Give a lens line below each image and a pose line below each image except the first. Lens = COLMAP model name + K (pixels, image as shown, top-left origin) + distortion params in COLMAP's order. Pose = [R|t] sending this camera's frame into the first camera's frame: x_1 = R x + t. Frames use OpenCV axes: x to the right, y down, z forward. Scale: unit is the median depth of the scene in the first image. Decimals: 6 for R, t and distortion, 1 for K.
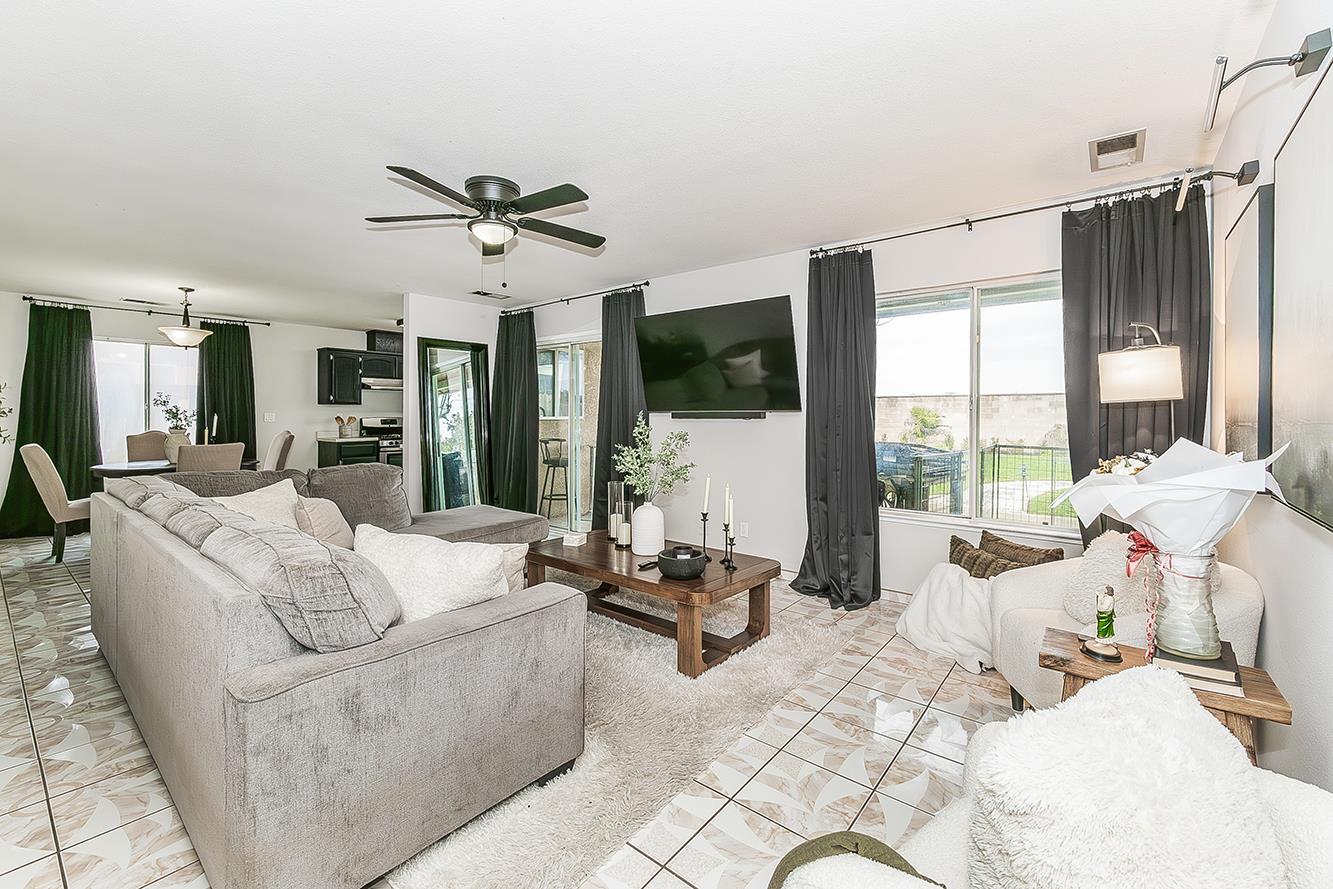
lens RADIAL K [[557.6, 0, 666.8], [0, 557.6, 418.1], [0, 0, 1]] dist [0.001943, -0.000574]
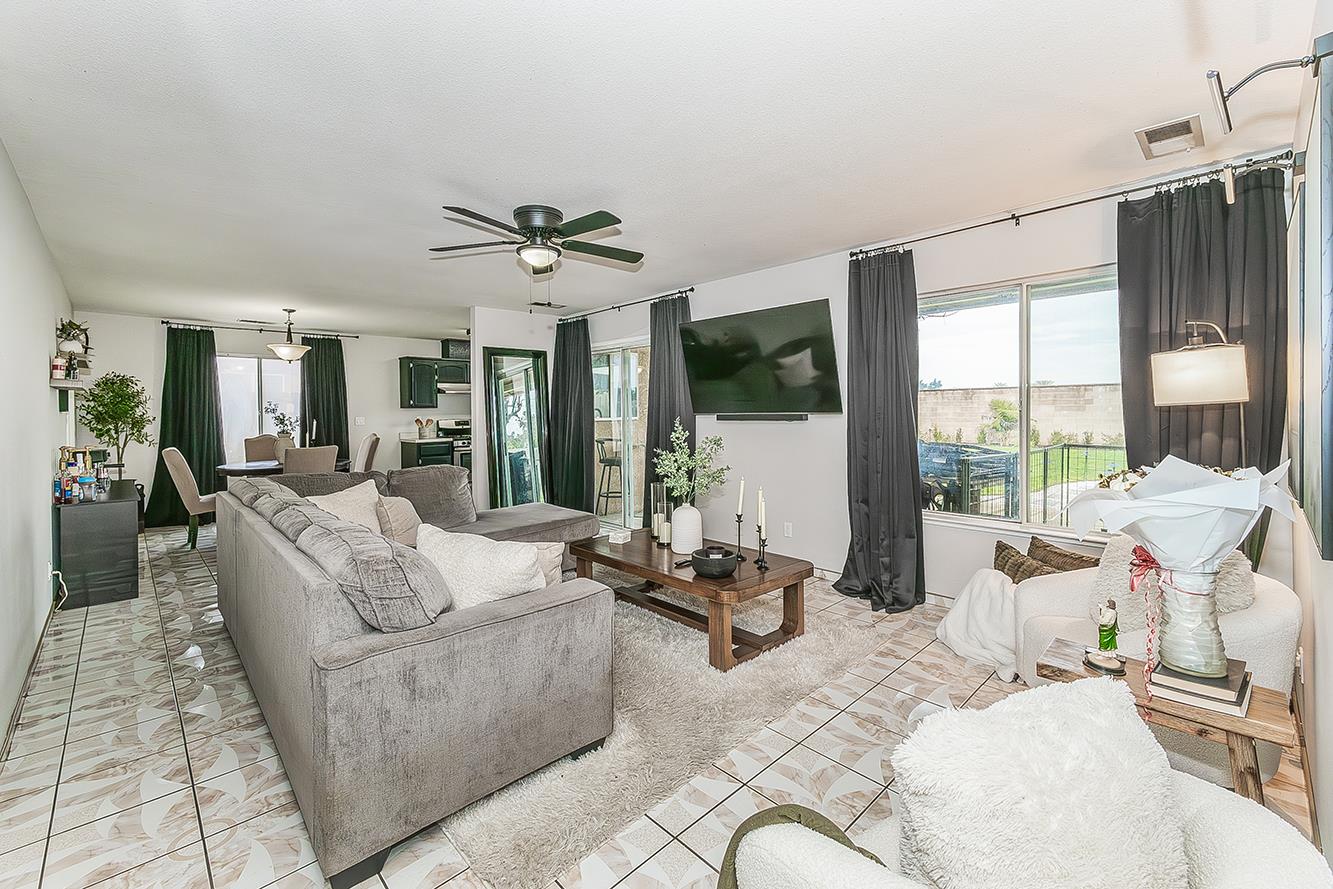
lens RADIAL K [[556.7, 0, 656.6], [0, 556.7, 417.1], [0, 0, 1]] dist [0.010922, 0.000788]
pose [[0.990709, -0.011387, -0.135523, 0.058003], [0.012362, 0.999903, 0.006355, -0.020519], [0.135438, -0.007972, 0.990754, -0.051155]]
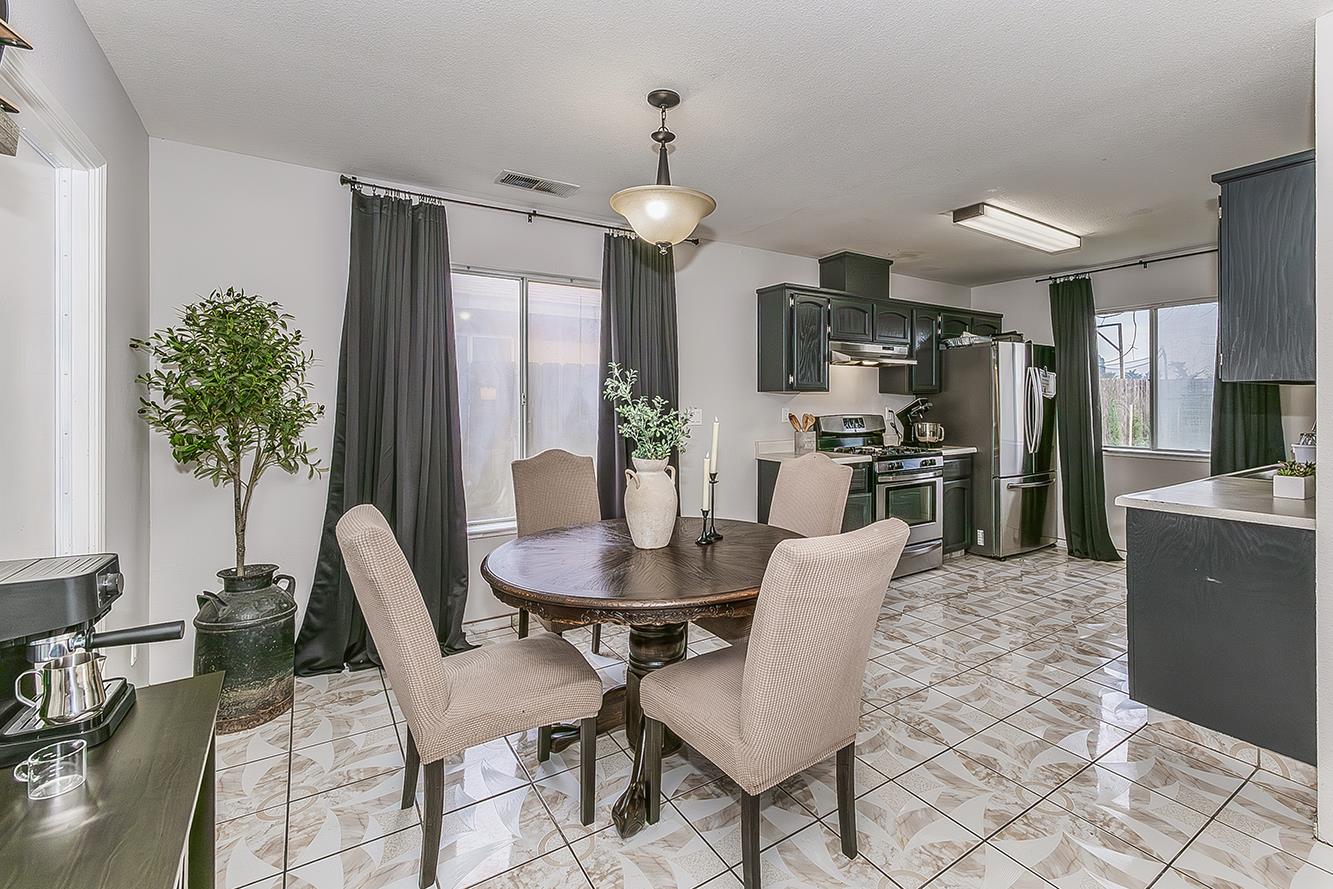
lens RADIAL K [[598.7, 0, 710.5], [0, 598.7, 400.2], [0, 0, 1]] dist [0.000590, -0.000161]
pose [[0.955167, -0.003443, -0.296047, -1.246333], [0.001801, 0.999981, -0.005821, -0.032913], [0.296061, 0.005027, 0.955156, 1.075833]]
